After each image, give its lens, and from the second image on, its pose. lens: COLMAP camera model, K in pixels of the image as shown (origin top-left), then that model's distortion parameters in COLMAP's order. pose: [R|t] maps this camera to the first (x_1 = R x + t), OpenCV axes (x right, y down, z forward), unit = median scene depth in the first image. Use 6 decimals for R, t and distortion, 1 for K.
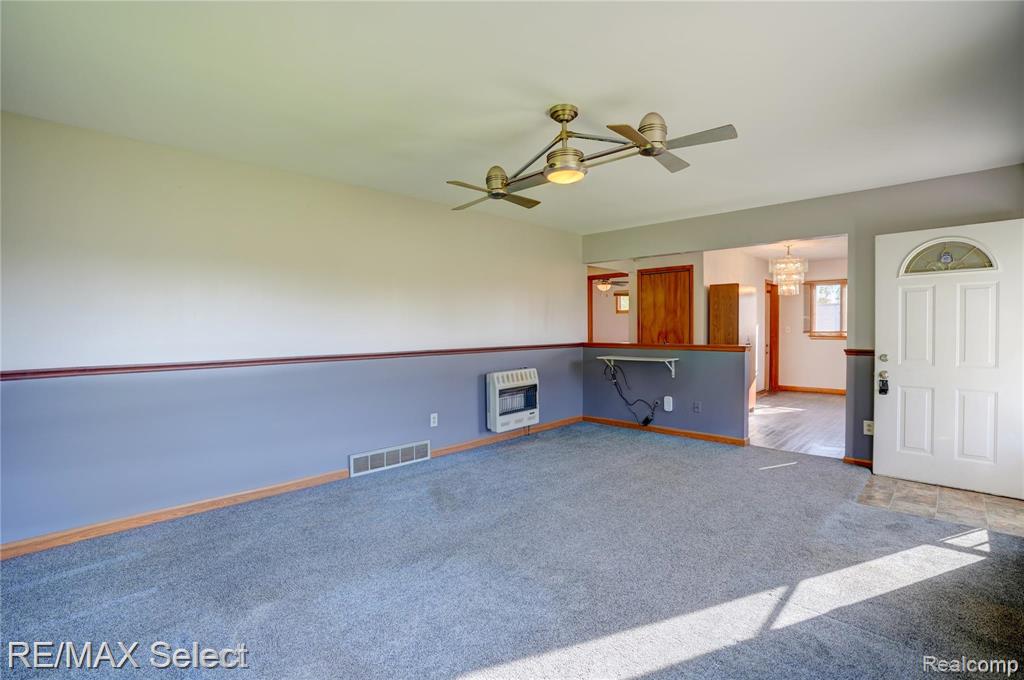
lens RADIAL K [[470.5, 0, 519.7], [0, 470.5, 340.7], [0, 0, 1]] dist [-0.070787, 0.027106]
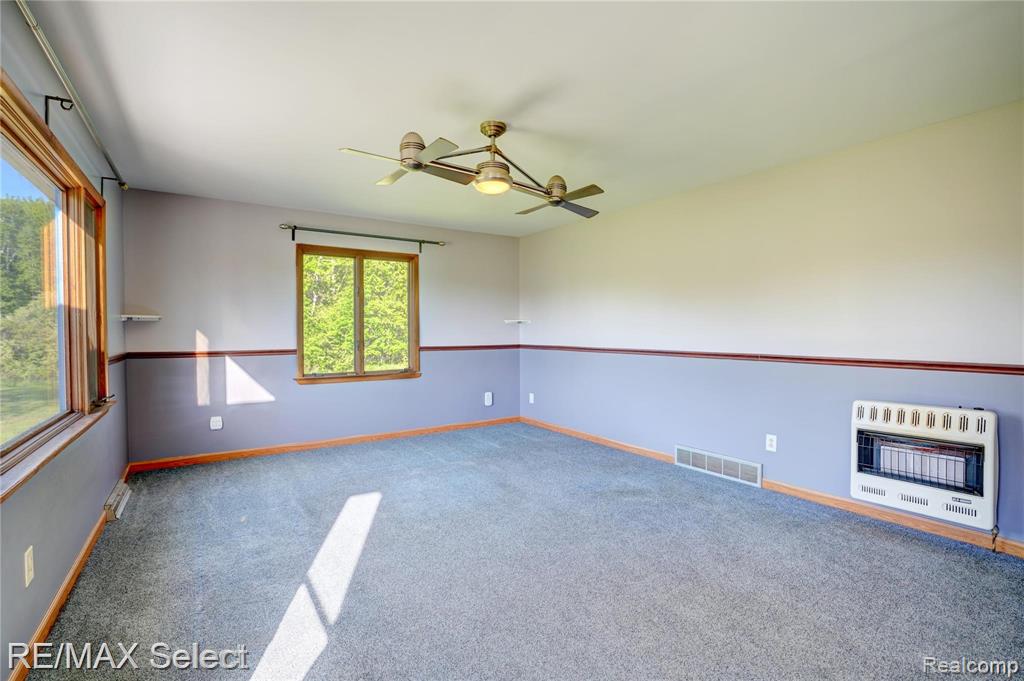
lens RADIAL K [[470.5, 0, 519.7], [0, 470.5, 341.2], [0, 0, 1]] dist [-0.070787, 0.027106]
pose [[-0.191325, 0.032516, -0.980988, 0.657559], [-0.024171, 0.998992, 0.037827, -0.021928], [0.981229, 0.030949, -0.190346, 0.725785]]
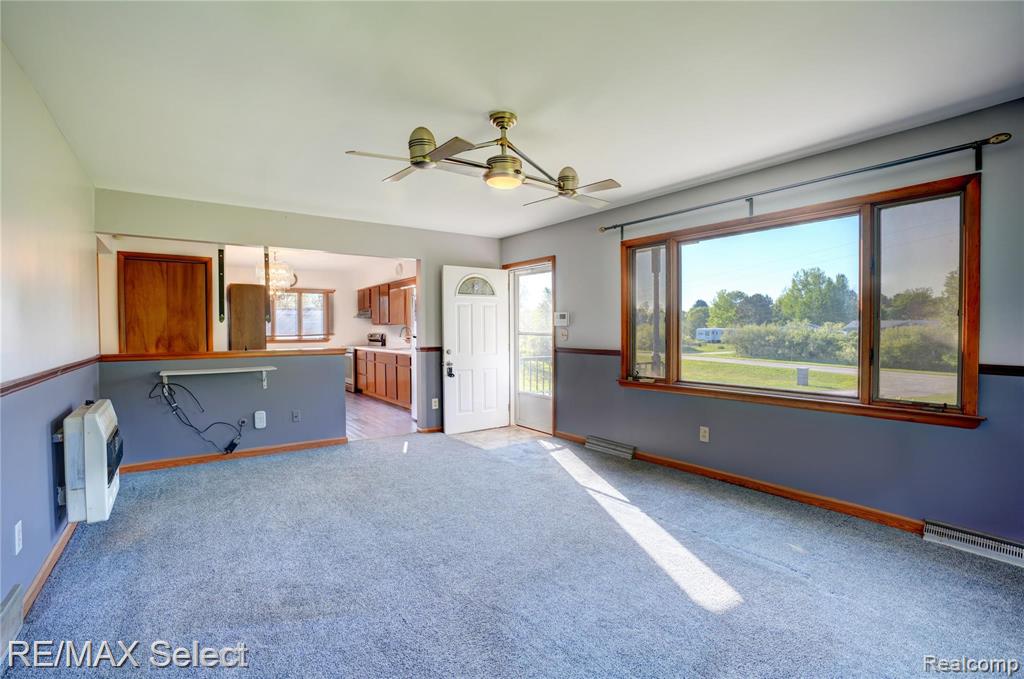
lens RADIAL K [[470.5, 0, 519.7], [0, 470.5, 340.2], [0, 0, 1]] dist [-0.070787, 0.027106]
pose [[0.162565, -0.016469, 0.986560, -0.523535], [0.030089, 0.999478, 0.011727, -0.008195], [-0.986239, 0.027778, 0.162976, 0.456623]]
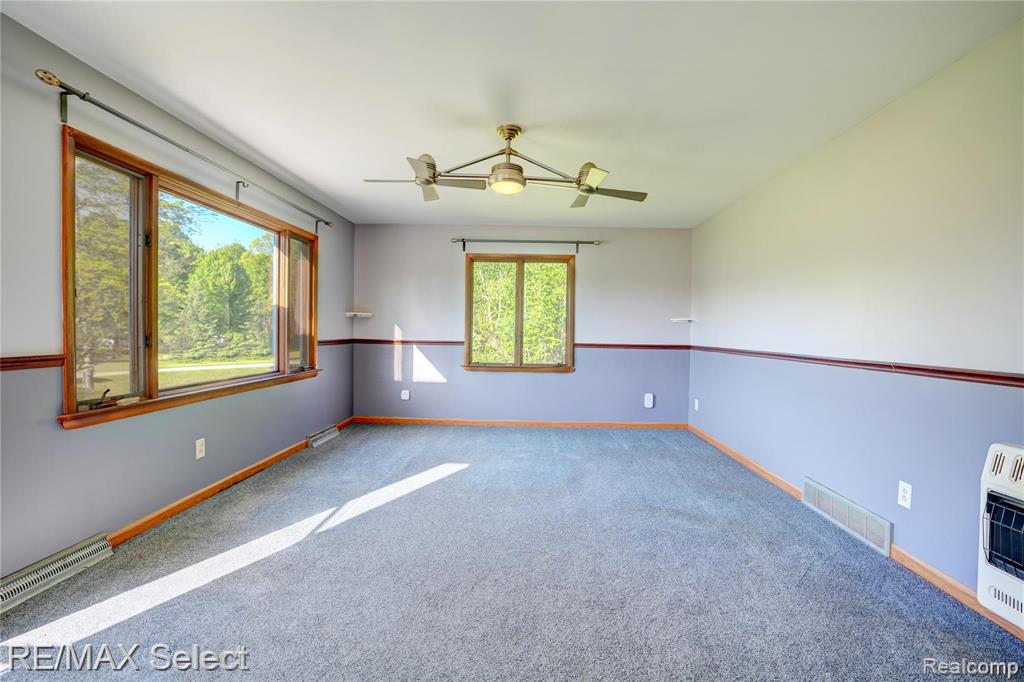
lens RADIAL K [[470.5, 0, 519.7], [0, 470.5, 341.7], [0, 0, 1]] dist [-0.070787, 0.027106]
pose [[-0.734438, 0.012227, -0.678566, 0.488566], [-0.028758, 0.998379, 0.049115, -0.017670], [0.678067, 0.055586, -0.732895, 1.070811]]
